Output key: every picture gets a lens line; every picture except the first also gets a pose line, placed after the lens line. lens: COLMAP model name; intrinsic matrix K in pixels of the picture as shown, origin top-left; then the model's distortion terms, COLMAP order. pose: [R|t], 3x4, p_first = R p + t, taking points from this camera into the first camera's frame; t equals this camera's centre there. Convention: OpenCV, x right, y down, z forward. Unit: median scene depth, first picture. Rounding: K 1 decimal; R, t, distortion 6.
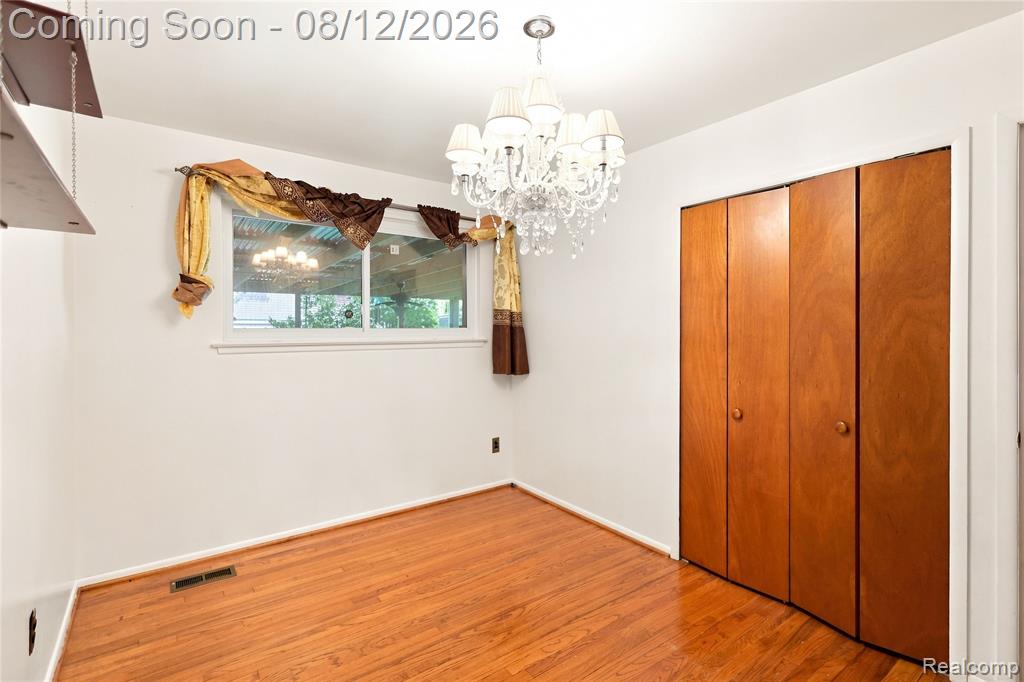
lens RADIAL K [[479.1, 0, 514.0], [0, 479.1, 335.4], [0, 0, 1]] dist [0.002051, 0.000765]
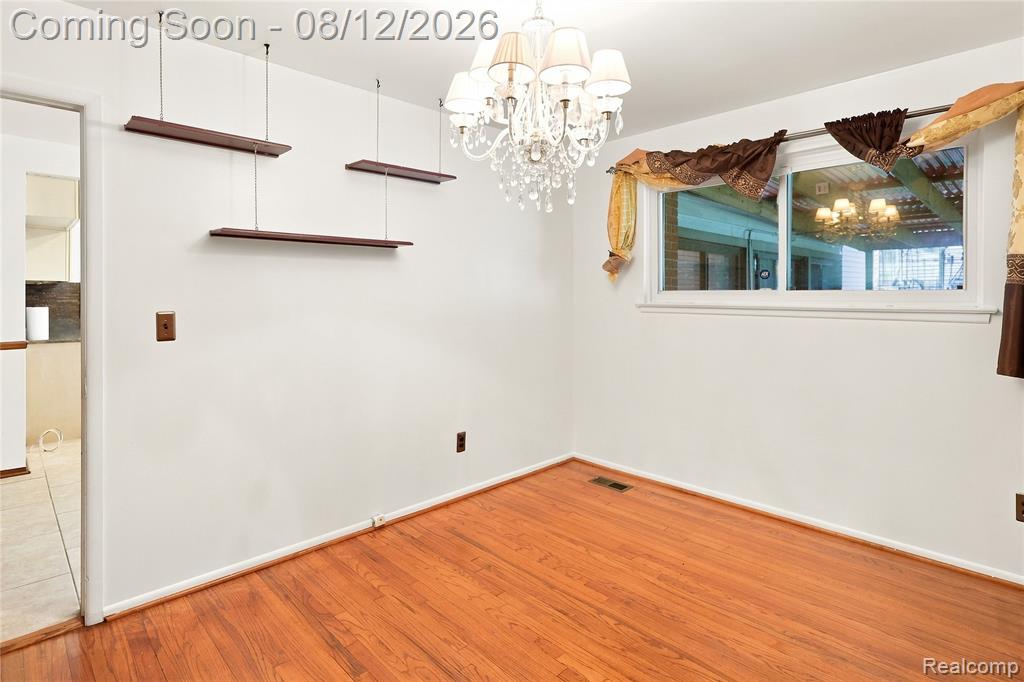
lens RADIAL K [[504.8, 0, 513.6], [0, 504.8, 311.1], [0, 0, 1]] dist [-0.002607, 0.000205]
pose [[0.151757, 0.032802, -0.987873, 0.622392], [-0.015037, 0.999410, 0.030876, -0.000244], [0.988303, 0.010169, 0.152161, 0.506748]]
